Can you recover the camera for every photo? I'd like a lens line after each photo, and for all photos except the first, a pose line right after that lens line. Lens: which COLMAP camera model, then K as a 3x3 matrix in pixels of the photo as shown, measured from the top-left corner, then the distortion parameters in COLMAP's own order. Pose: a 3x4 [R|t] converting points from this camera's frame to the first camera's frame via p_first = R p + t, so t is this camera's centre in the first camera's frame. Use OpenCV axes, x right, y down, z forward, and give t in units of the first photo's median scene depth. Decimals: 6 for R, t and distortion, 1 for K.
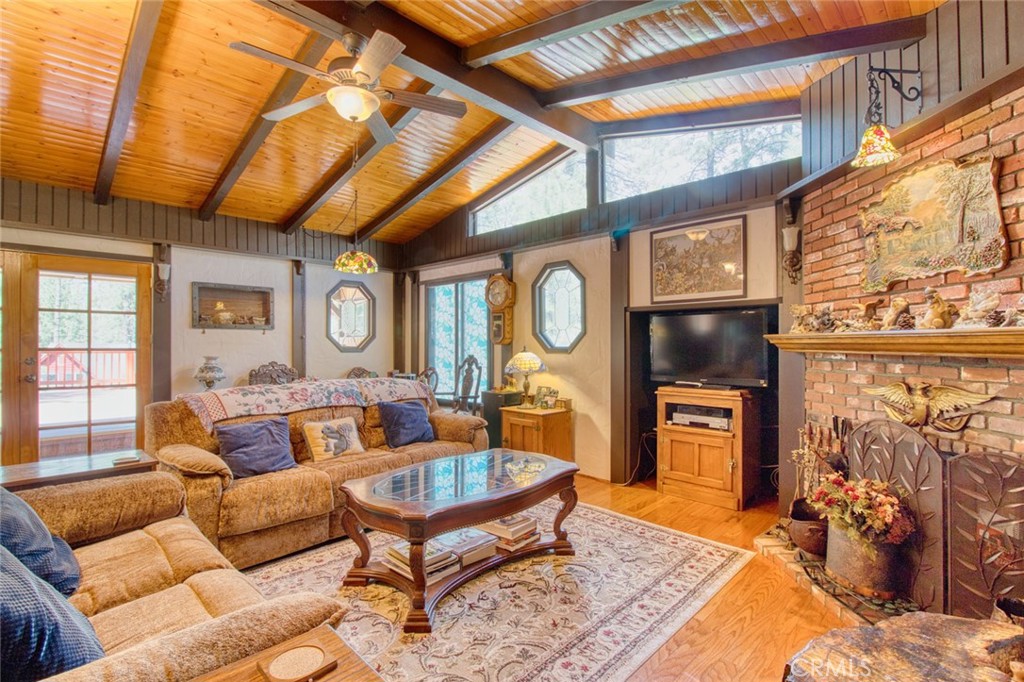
lens RADIAL K [[473.5, 0, 518.1], [0, 473.5, 343.6], [0, 0, 1]] dist [-0.003284, -0.011973]
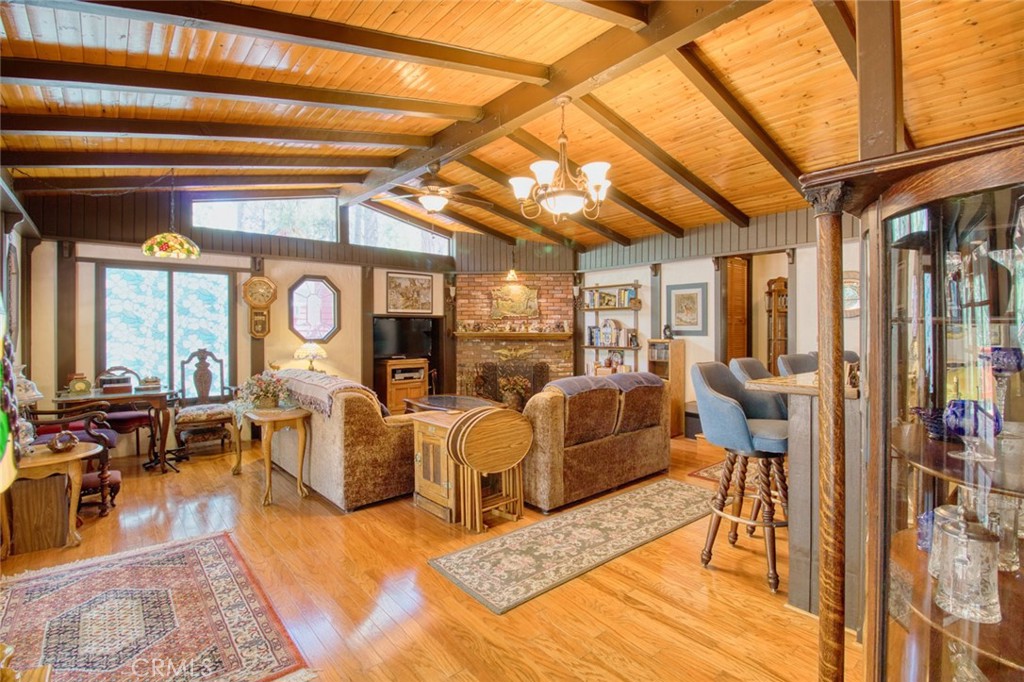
lens RADIAL K [[481.9, 0, 518.3], [0, 481.9, 330.9], [0, 0, 1]] dist [-0.011853, -0.000618]
pose [[0.101165, -0.003106, 0.994865, -1.442119], [-0.004151, 0.999985, 0.003544, -0.026634], [-0.994861, -0.004488, 0.101150, 0.343210]]
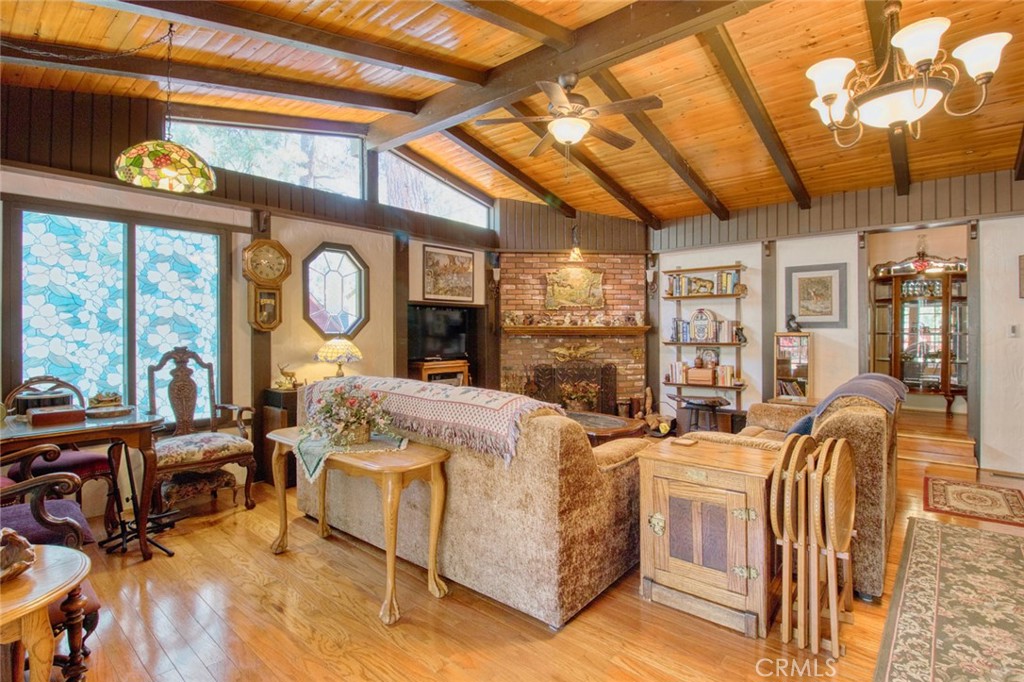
lens RADIAL K [[492.2, 0, 516.2], [0, 492.2, 331.4], [0, 0, 1]] dist [-0.002019, -0.011659]
pose [[-0.052071, 0.000070, 0.998643, -1.095248], [-0.002942, 0.999996, -0.000224, 0.003561], [-0.998639, -0.002950, -0.052071, 0.822411]]
